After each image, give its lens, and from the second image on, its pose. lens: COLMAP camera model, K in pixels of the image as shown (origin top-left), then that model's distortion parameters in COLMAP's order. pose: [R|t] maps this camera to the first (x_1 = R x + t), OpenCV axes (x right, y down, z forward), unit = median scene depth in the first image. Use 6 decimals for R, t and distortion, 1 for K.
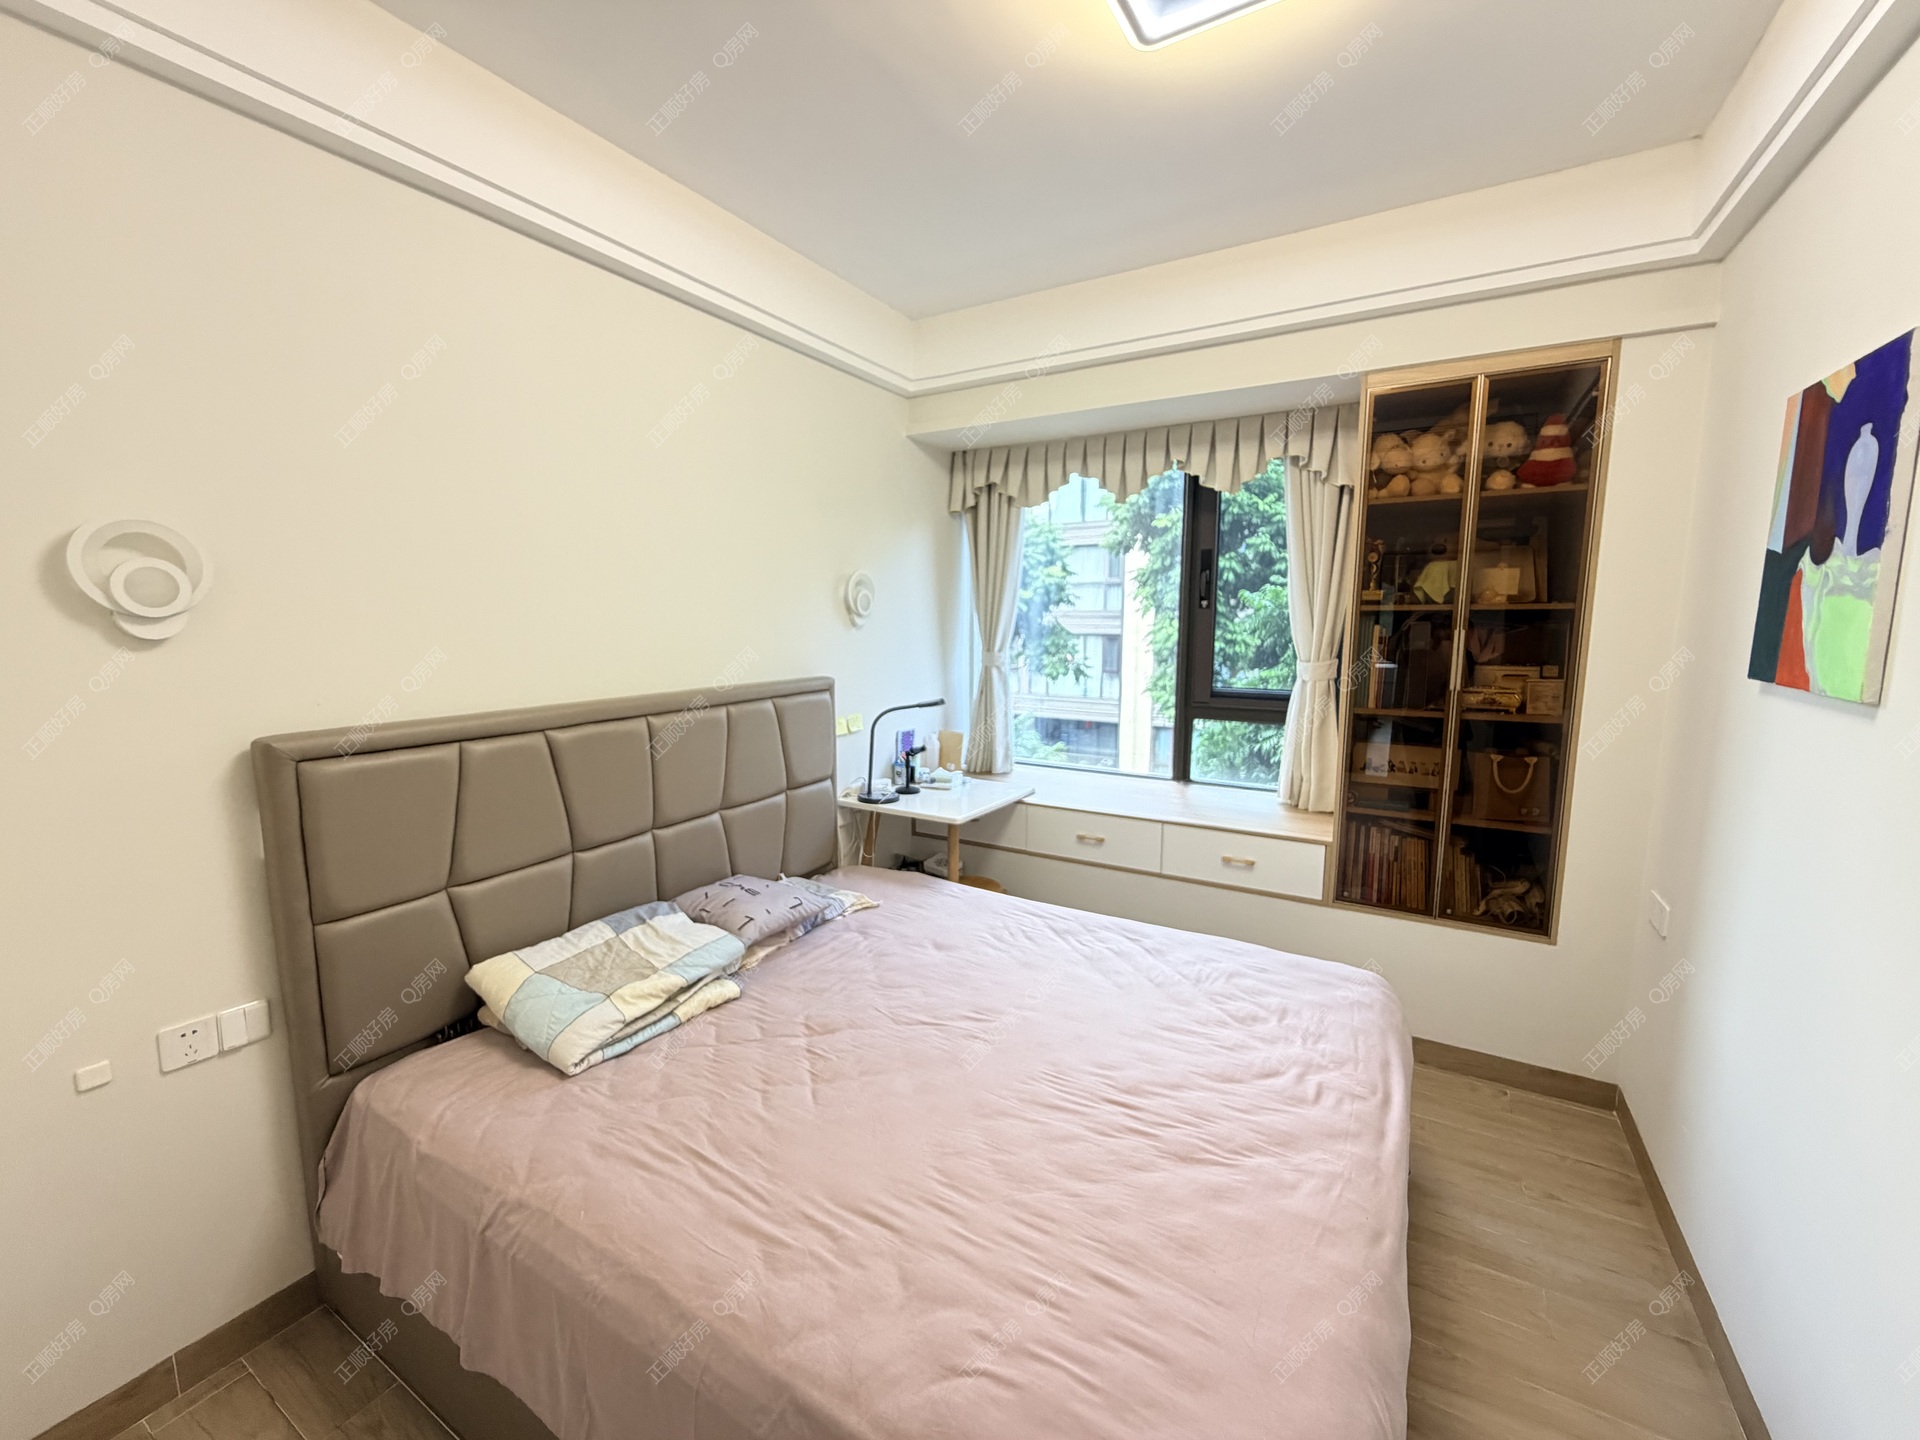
lens RADIAL K [[759.8, 0, 960.0], [0, 759.8, 720.0], [0, 0, 1]] dist [-0.017631, 0.000075]
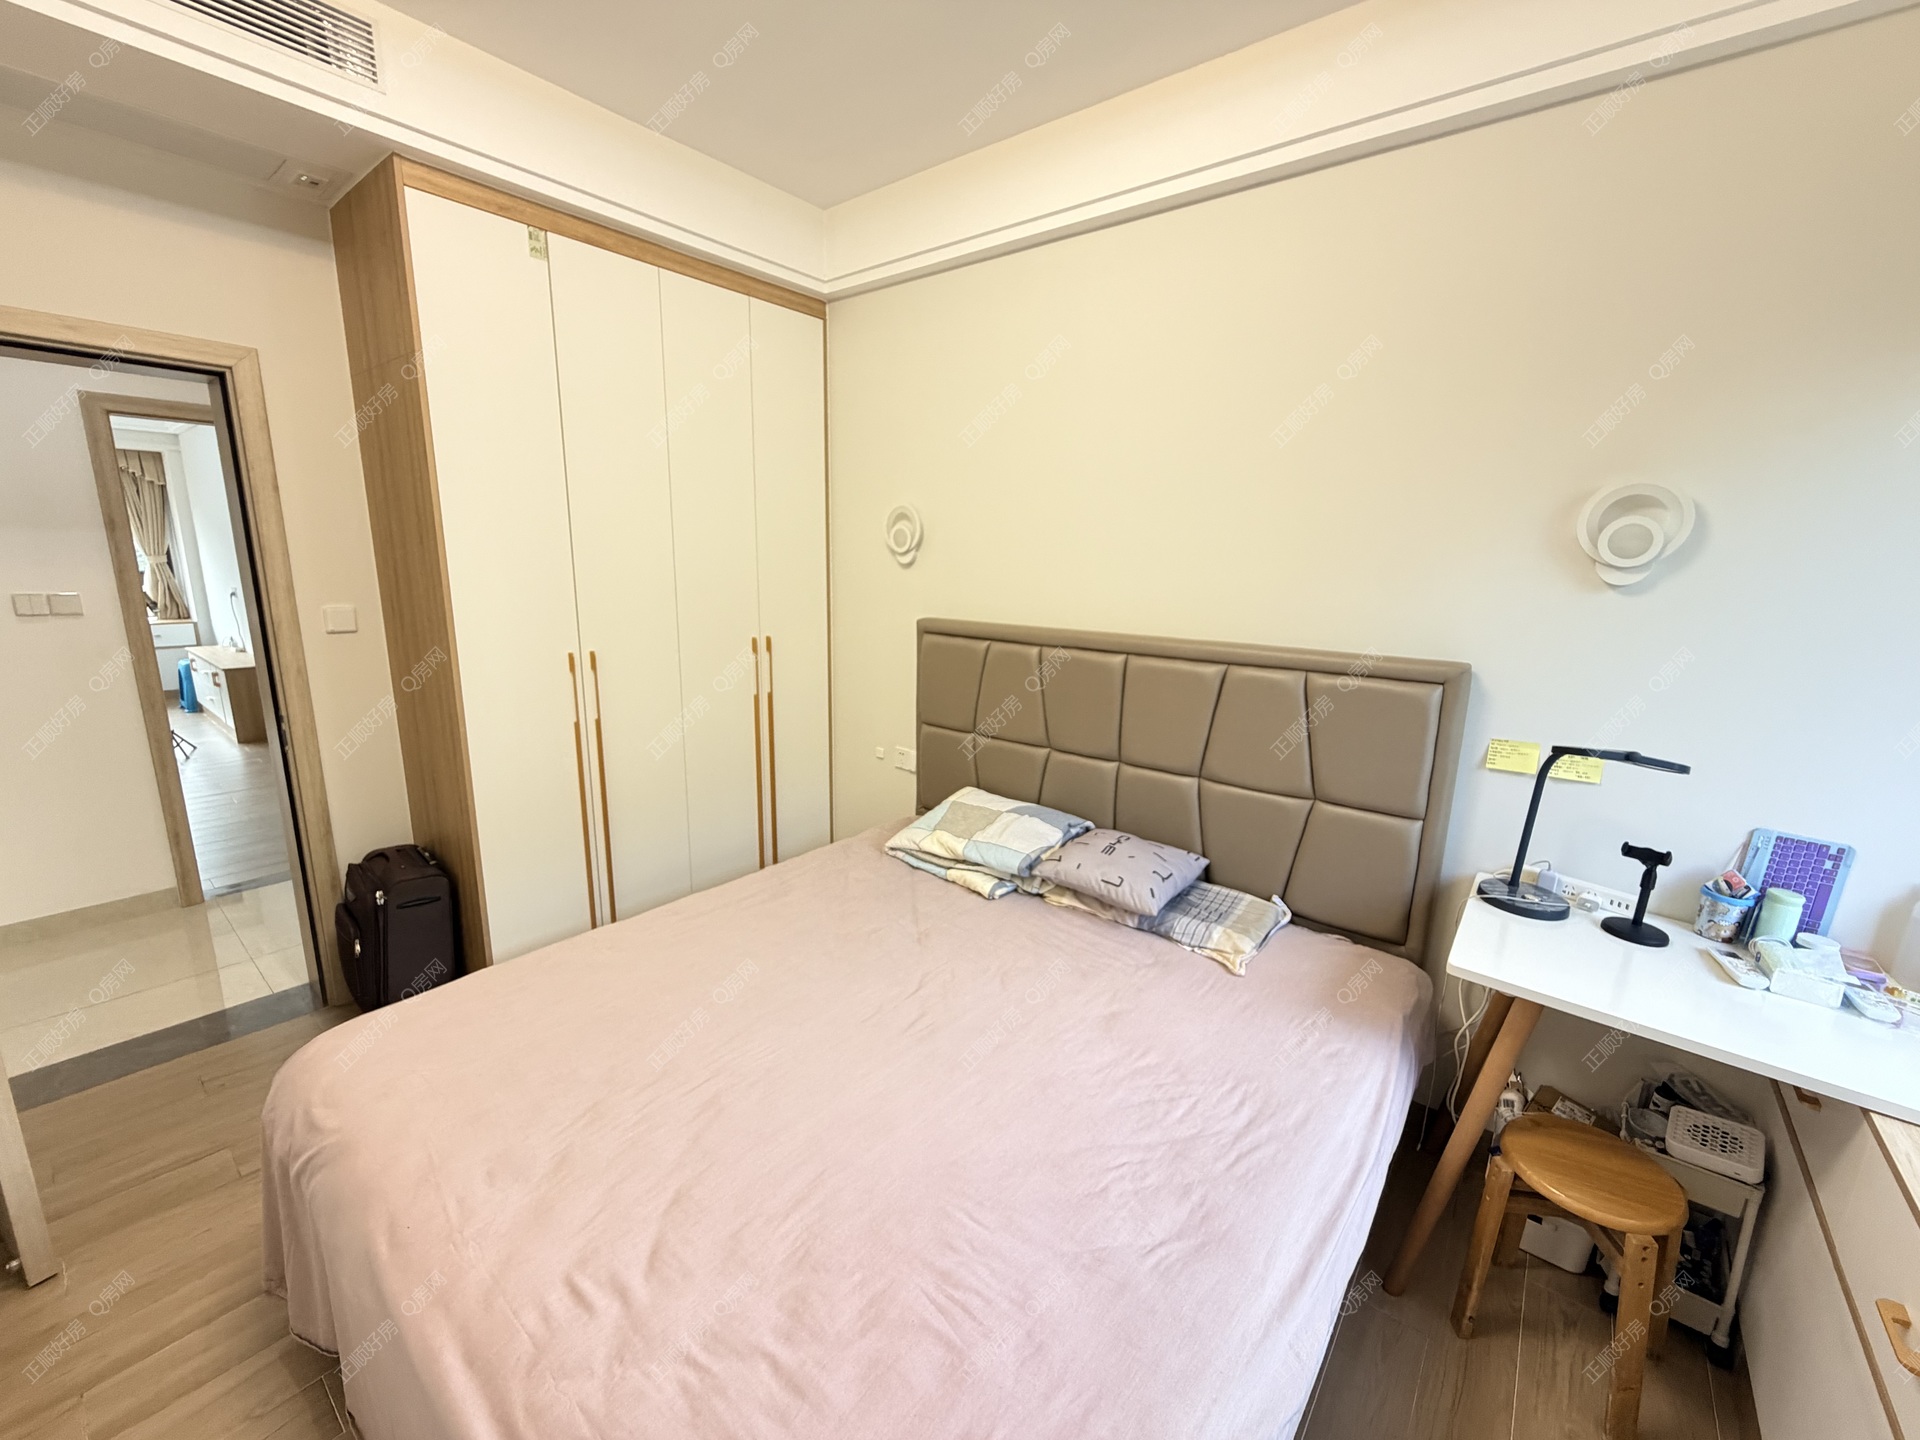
lens RADIAL K [[776.3, 0, 948.3], [0, 776.3, 697.9], [0, 0, 1]] dist [0.019059, -0.000169]
pose [[-0.148988, 0.189867, -0.970440, 0.770409], [-0.148900, 0.965895, 0.211838, -0.156466], [0.977564, 0.176060, -0.115636, 1.007662]]
